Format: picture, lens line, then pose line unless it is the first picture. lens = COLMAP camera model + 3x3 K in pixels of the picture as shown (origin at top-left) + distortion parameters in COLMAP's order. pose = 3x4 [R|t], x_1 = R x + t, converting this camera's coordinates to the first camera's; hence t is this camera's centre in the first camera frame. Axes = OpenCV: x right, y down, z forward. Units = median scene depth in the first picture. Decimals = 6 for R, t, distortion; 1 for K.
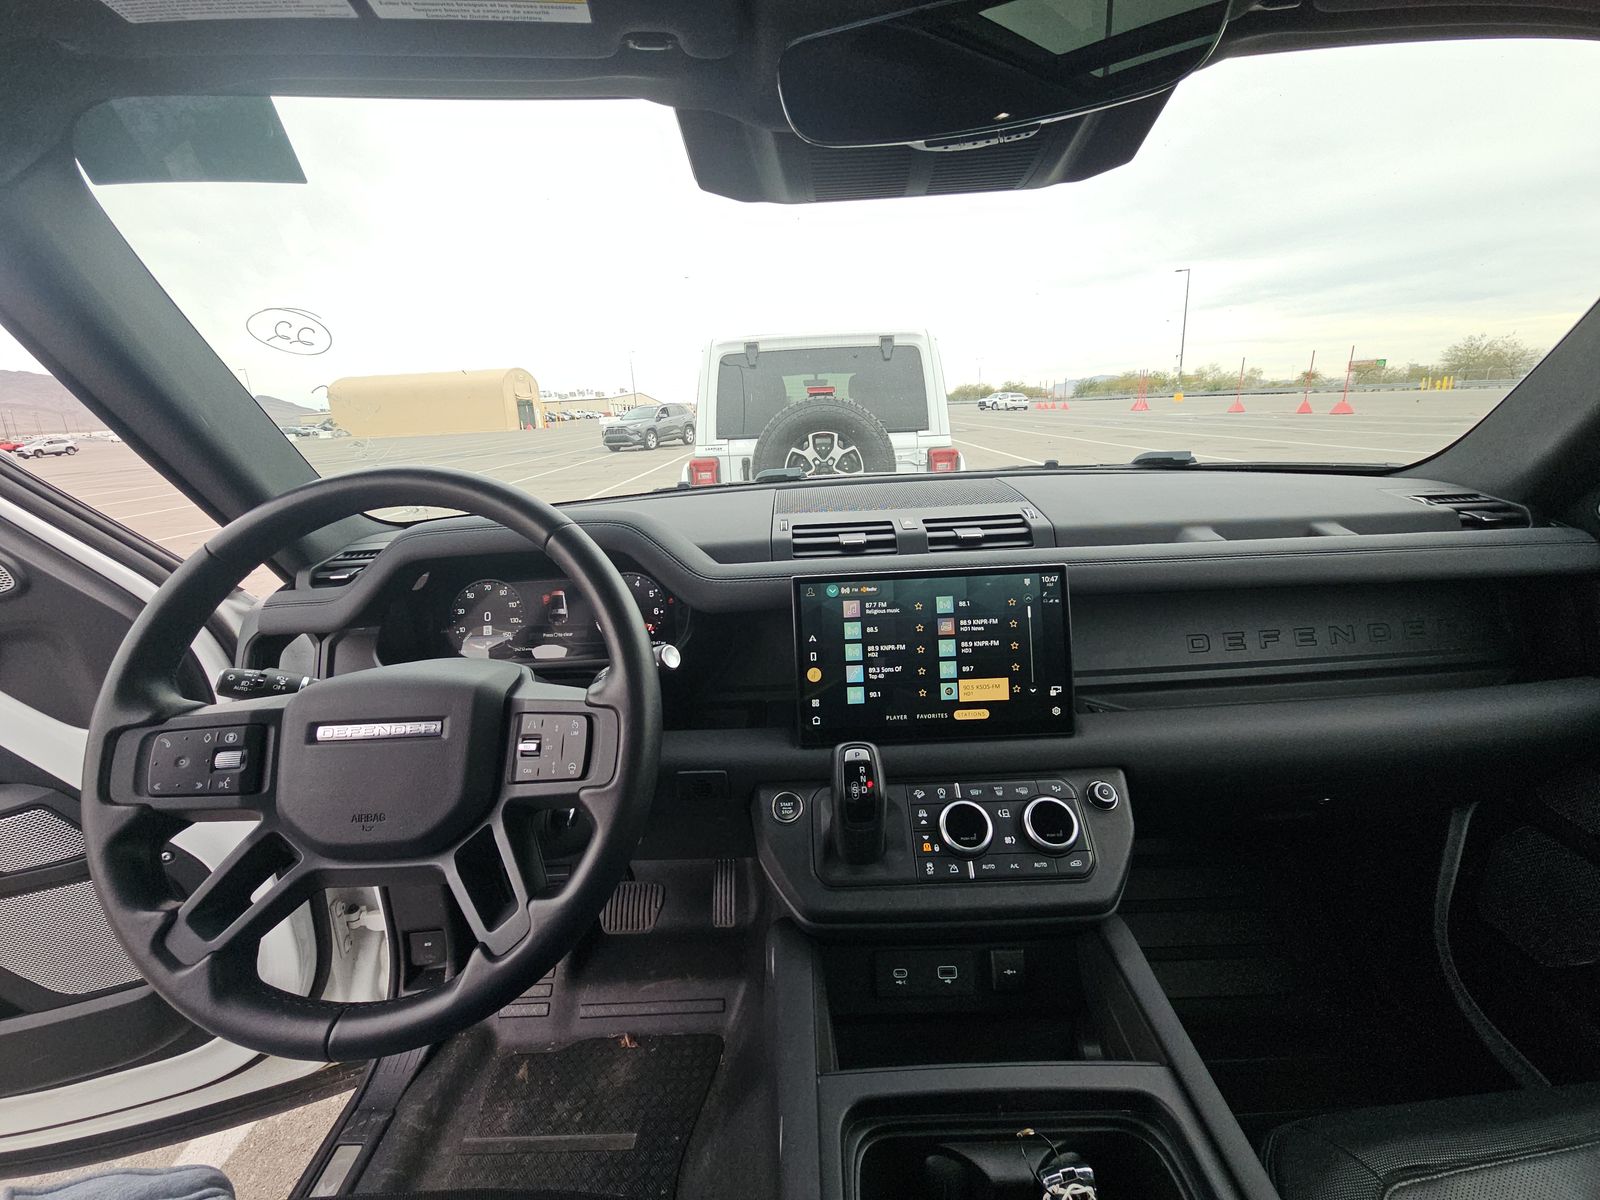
lens RADIAL K [[658.8, 0, 800.0], [0, 658.8, 600.0], [0, 0, 1]] dist [0.000027, -0.004307]
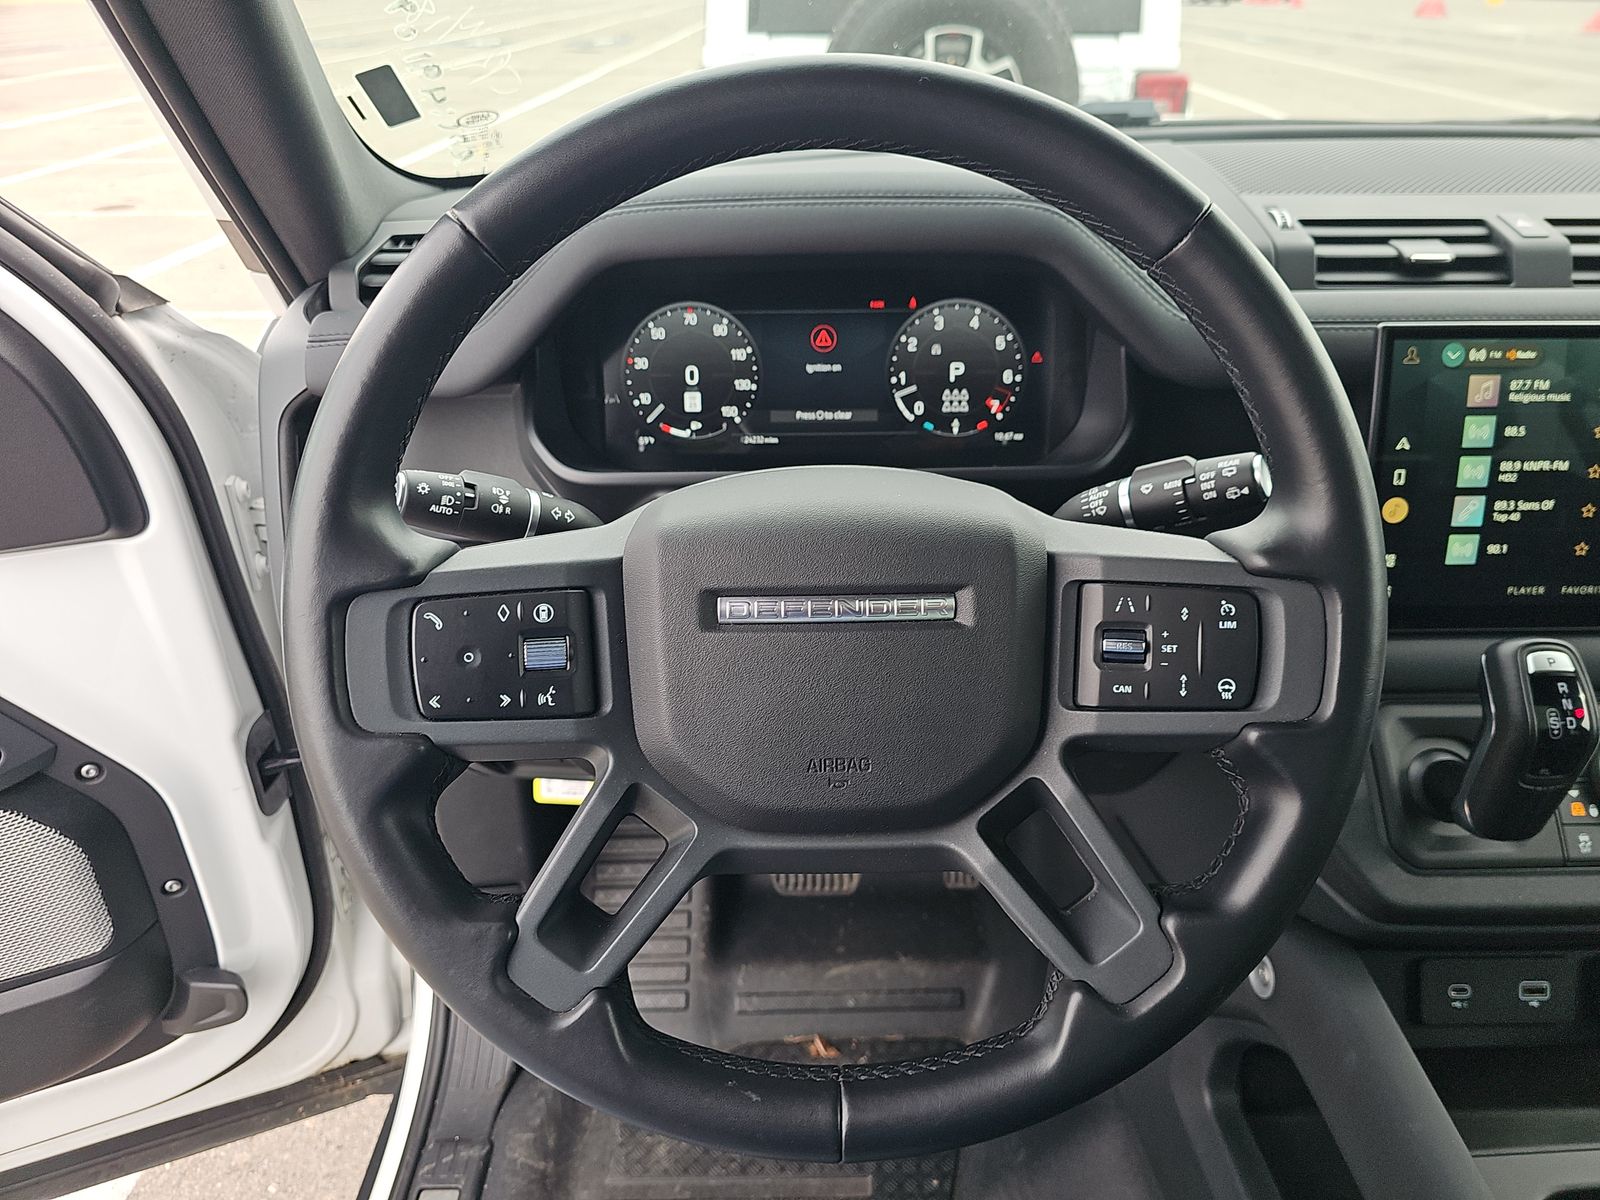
lens RADIAL K [[1069.5, 0, 803.8], [0, 1069.5, 625.3], [0, 0, 1]] dist [0.024393, -0.038474]
pose [[0.998896, 0.027778, 0.037873, -0.504395], [-0.036507, 0.966519, 0.253984, -0.003627], [-0.029550, -0.255086, 0.966467, 0.121875]]
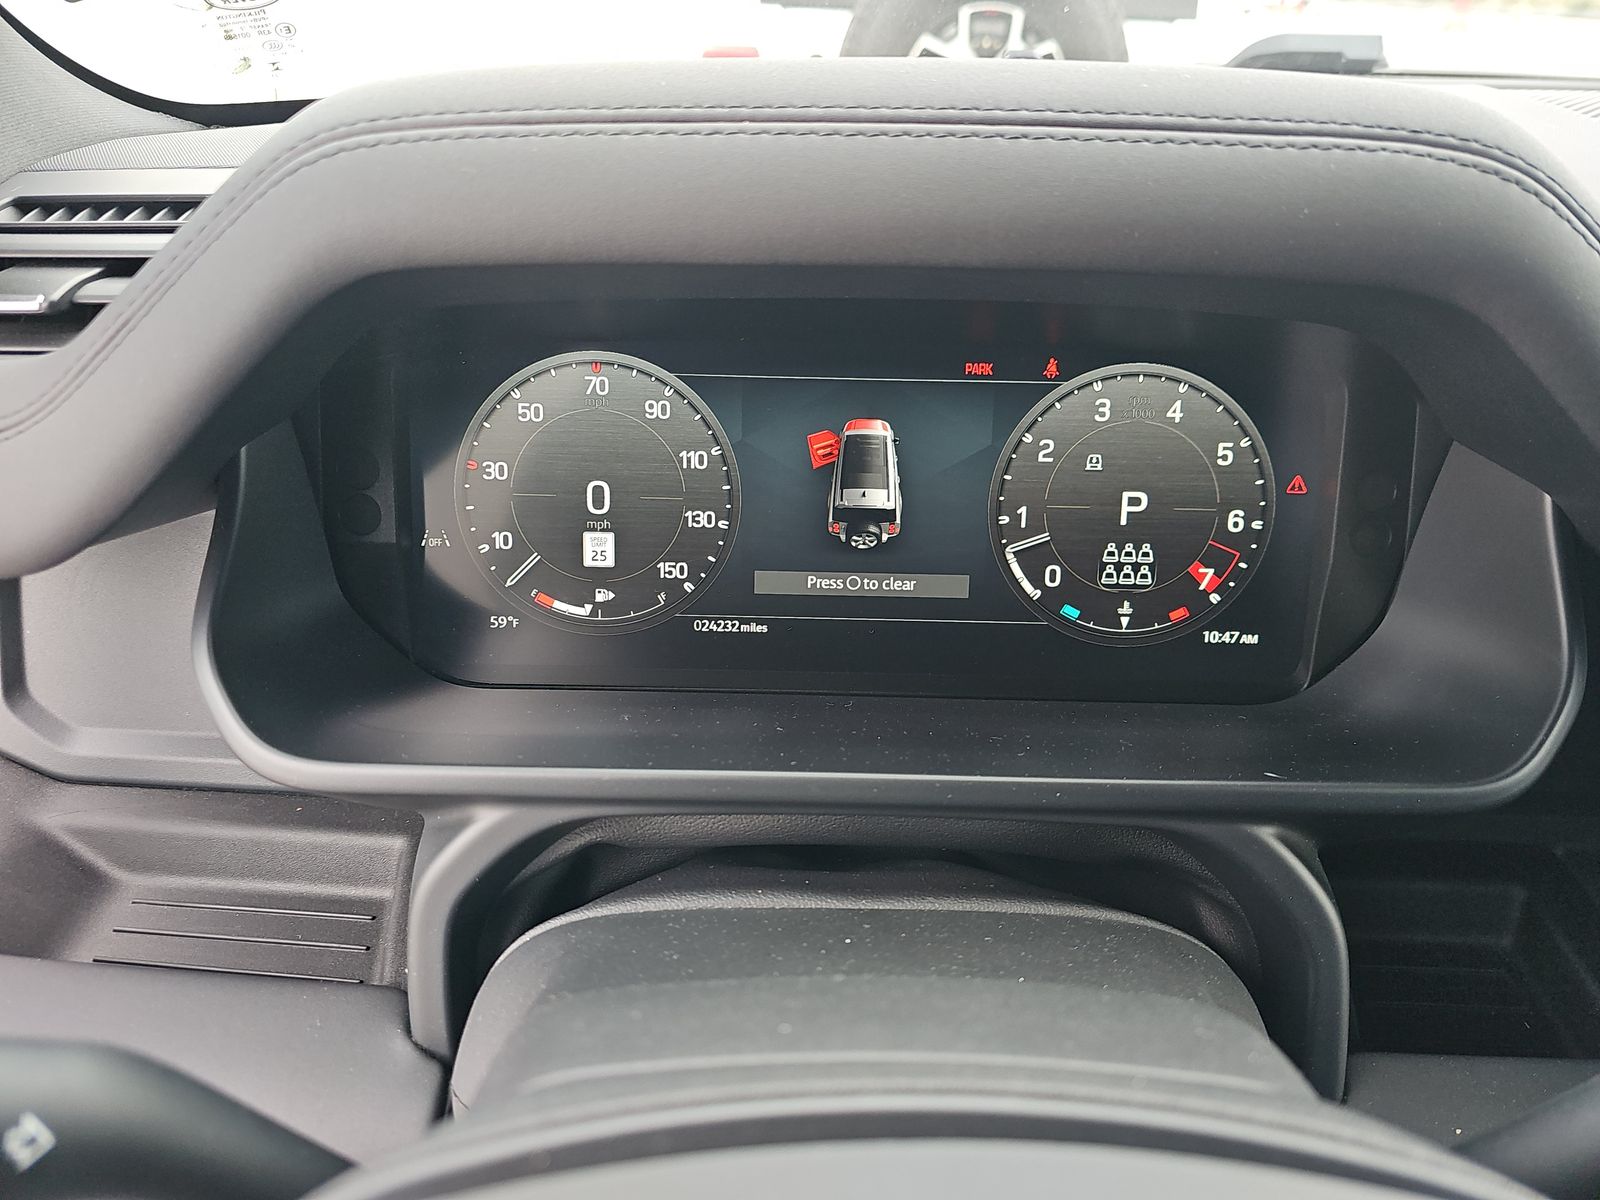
lens RADIAL K [[1067.8, 0, 800.0], [0, 1067.8, 600.0], [0, 0, 1]] dist [0.007295, 0.001186]
pose [[0.997343, 0.061335, 0.039314, -0.500537], [-0.068896, 0.969484, 0.235273, -0.051242], [-0.023684, -0.237356, 0.971134, 0.699556]]
